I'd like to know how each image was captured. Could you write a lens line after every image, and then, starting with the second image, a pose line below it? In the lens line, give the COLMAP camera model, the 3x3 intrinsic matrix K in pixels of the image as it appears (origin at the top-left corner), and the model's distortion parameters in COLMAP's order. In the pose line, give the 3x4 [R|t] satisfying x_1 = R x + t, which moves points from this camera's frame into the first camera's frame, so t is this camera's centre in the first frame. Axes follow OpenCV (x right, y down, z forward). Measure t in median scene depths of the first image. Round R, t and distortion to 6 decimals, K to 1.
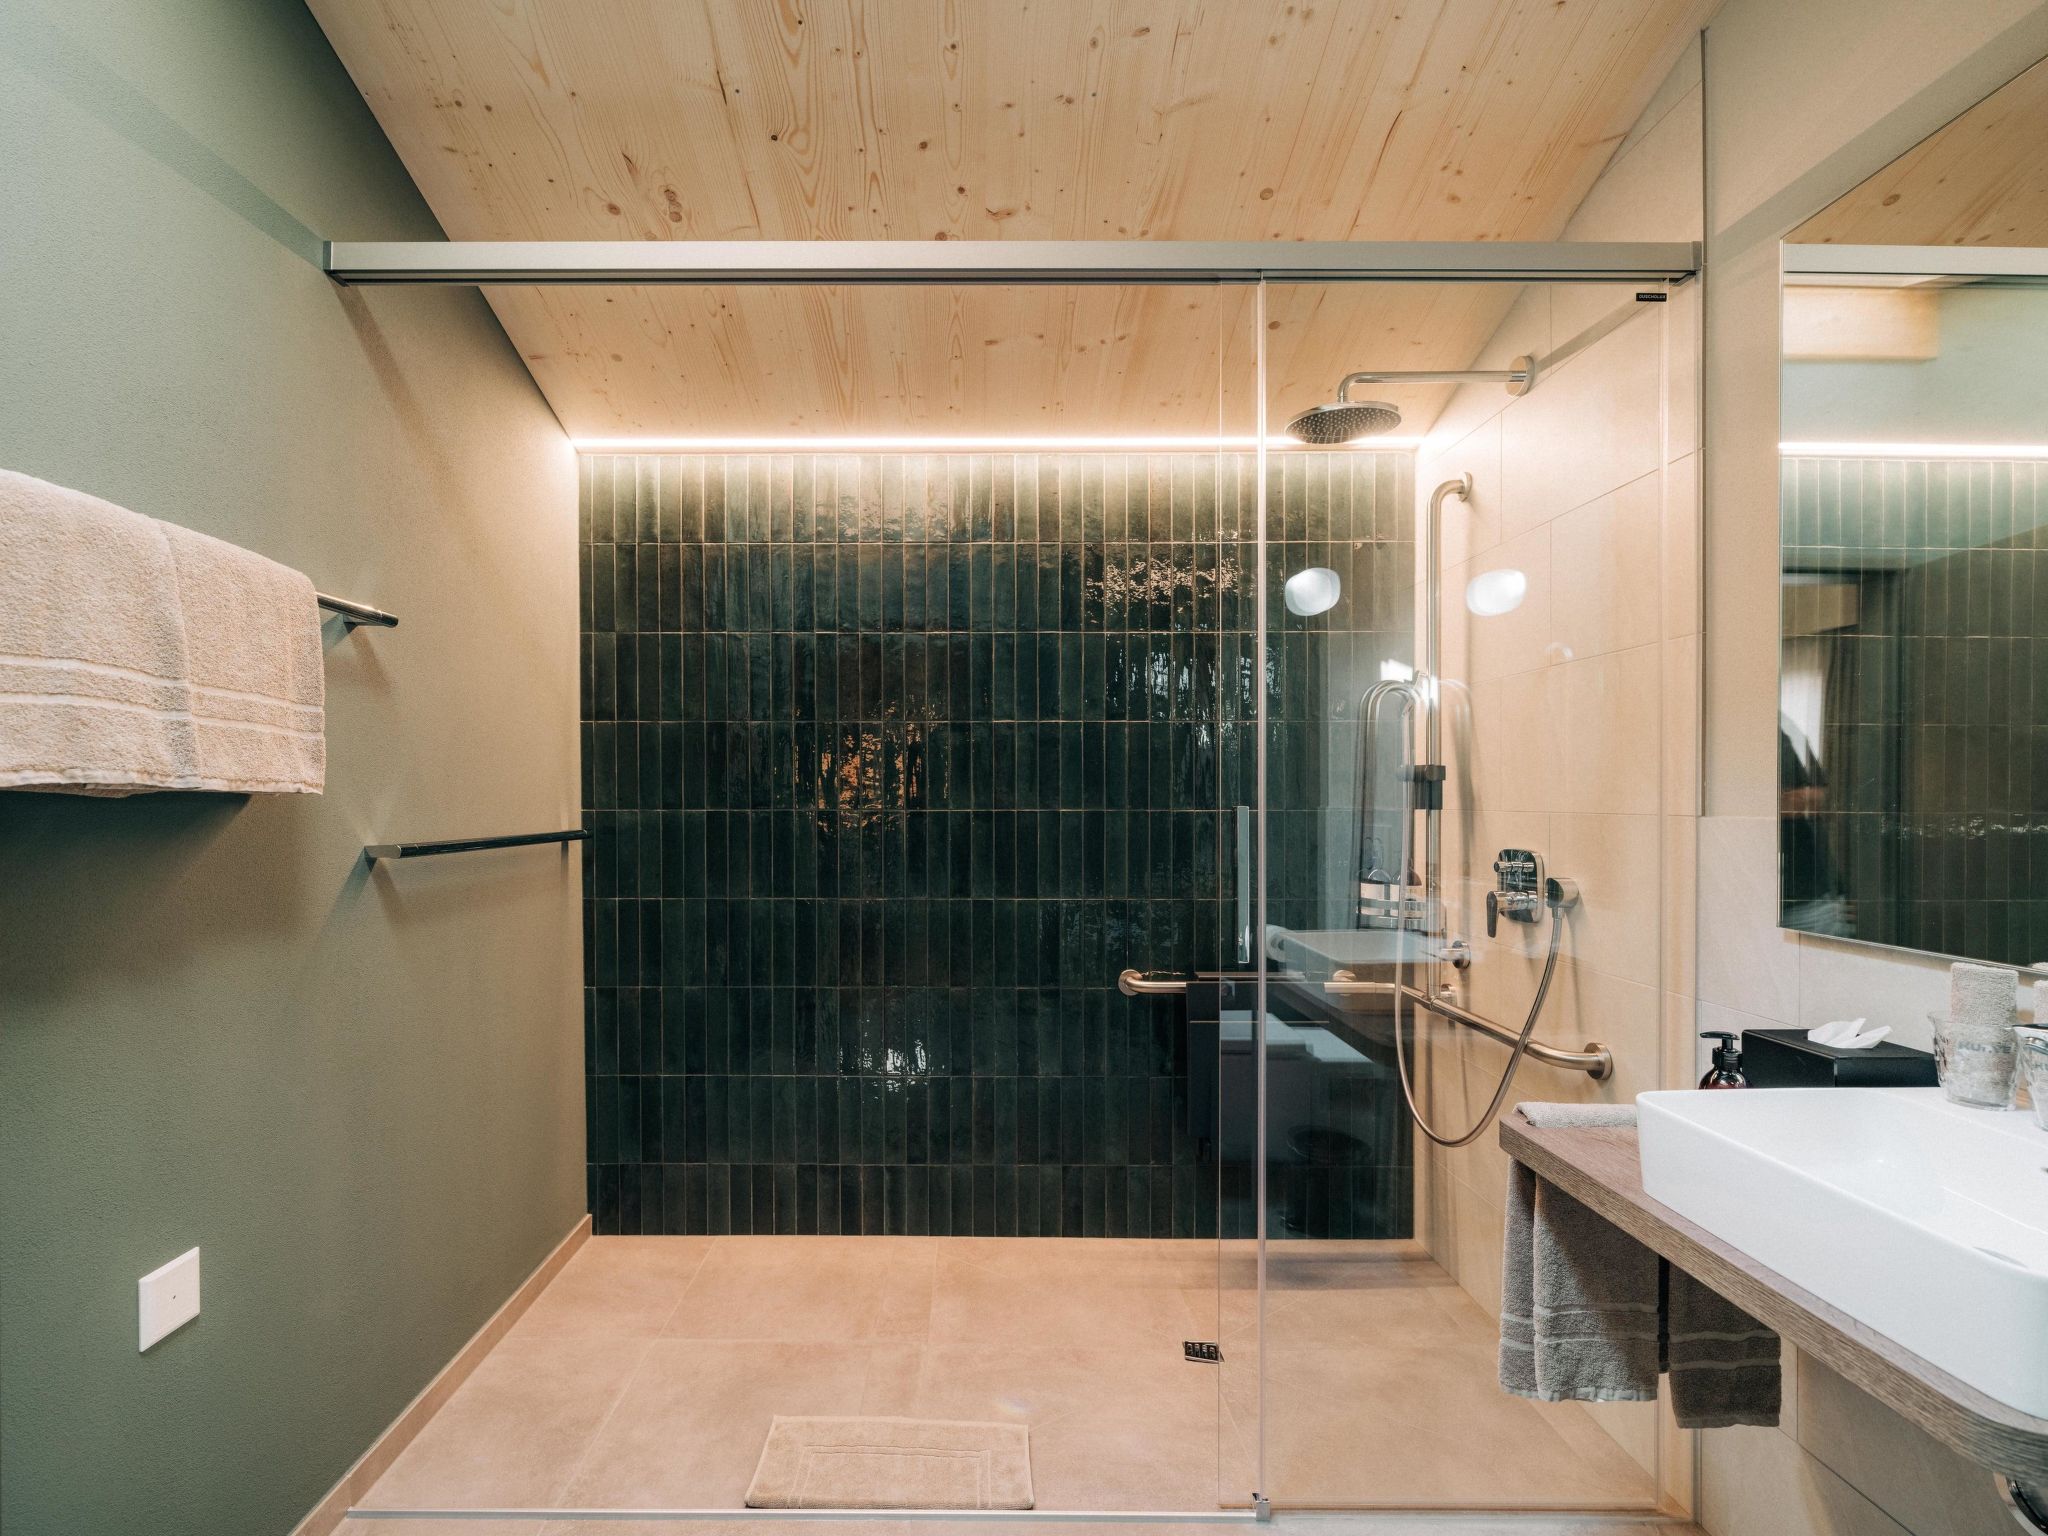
lens RADIAL K [[957.3, 0, 1027.0], [0, 957.3, 778.2], [0, 0, 1]] dist [-0.005161, 0.001889]
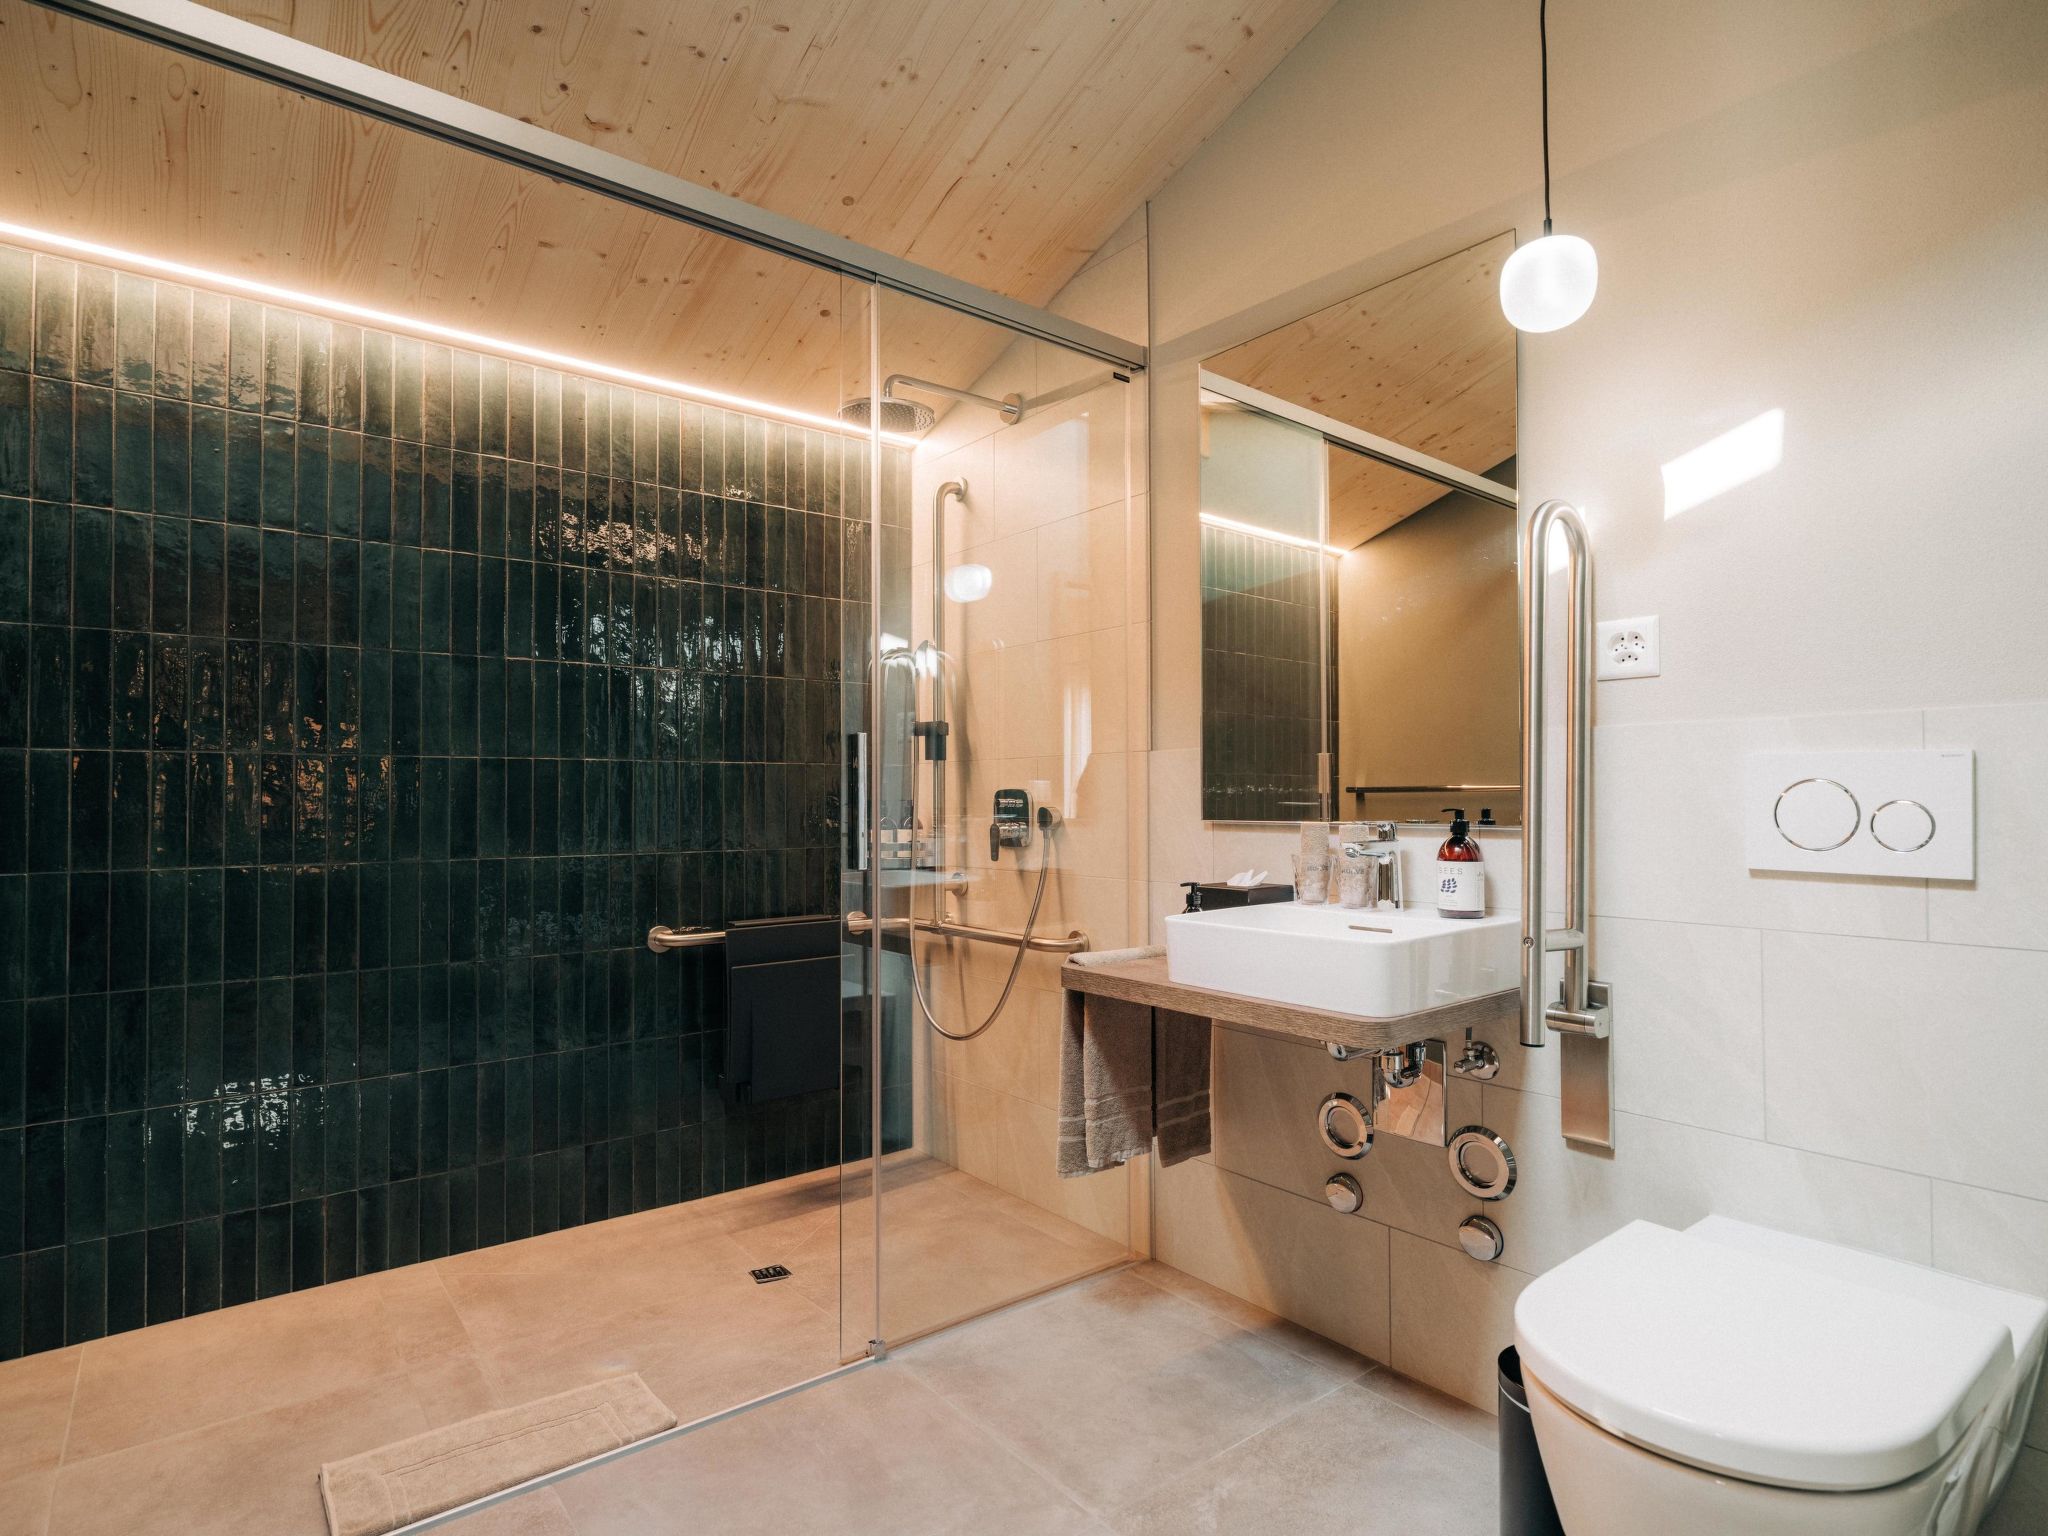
lens RADIAL K [[1118.7, 0, 1026.6], [0, 1118.7, 774.2], [0, 0, 1]] dist [-0.004013, 0.000218]
pose [[0.774783, 0.016078, 0.632023, -0.351633], [0.003115, 0.999567, -0.029247, 0.089639], [-0.632220, 0.024629, 0.774397, -0.118579]]
